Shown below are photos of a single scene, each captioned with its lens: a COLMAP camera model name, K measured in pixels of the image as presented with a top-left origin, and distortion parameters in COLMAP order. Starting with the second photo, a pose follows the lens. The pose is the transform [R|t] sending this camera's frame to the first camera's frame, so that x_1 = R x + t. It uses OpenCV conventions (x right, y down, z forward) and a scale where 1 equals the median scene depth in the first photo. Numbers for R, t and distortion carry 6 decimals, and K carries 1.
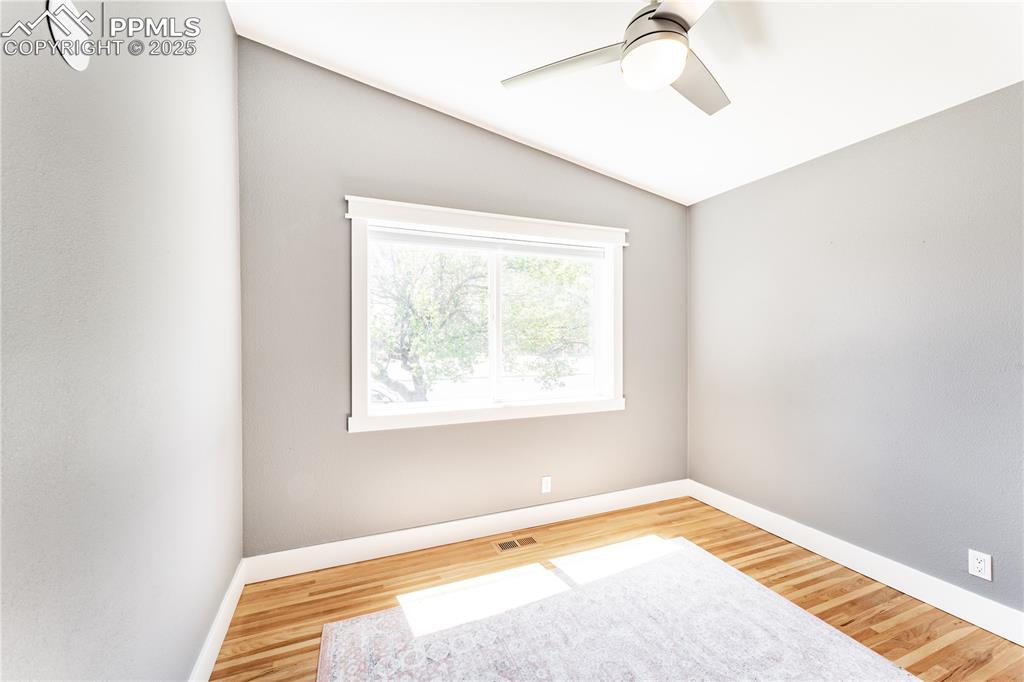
lens RADIAL K [[416.4, 0, 513.5], [0, 416.4, 333.4], [0, 0, 1]] dist [0.001540, -0.000491]
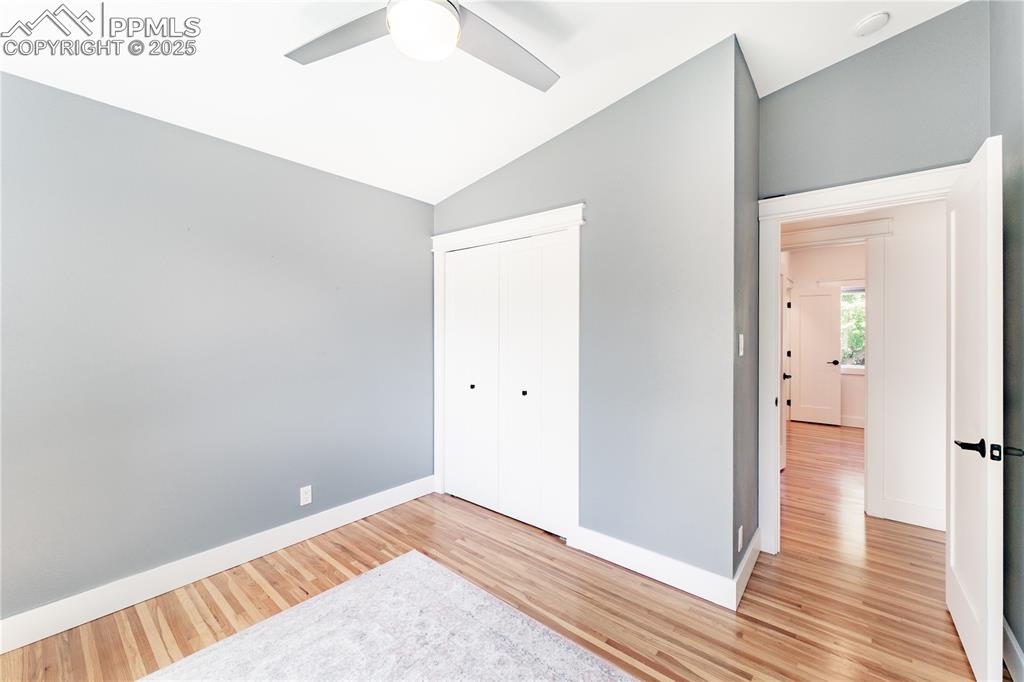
lens RADIAL K [[416.4, 0, 511.9], [0, 416.4, 335.1], [0, 0, 1]] dist [0.001540, -0.000491]
pose [[-0.448849, -0.003996, 0.893599, -0.341250], [-0.000445, 0.999991, 0.004249, 0.013925], [-0.893607, 0.001509, -0.448847, 0.810552]]
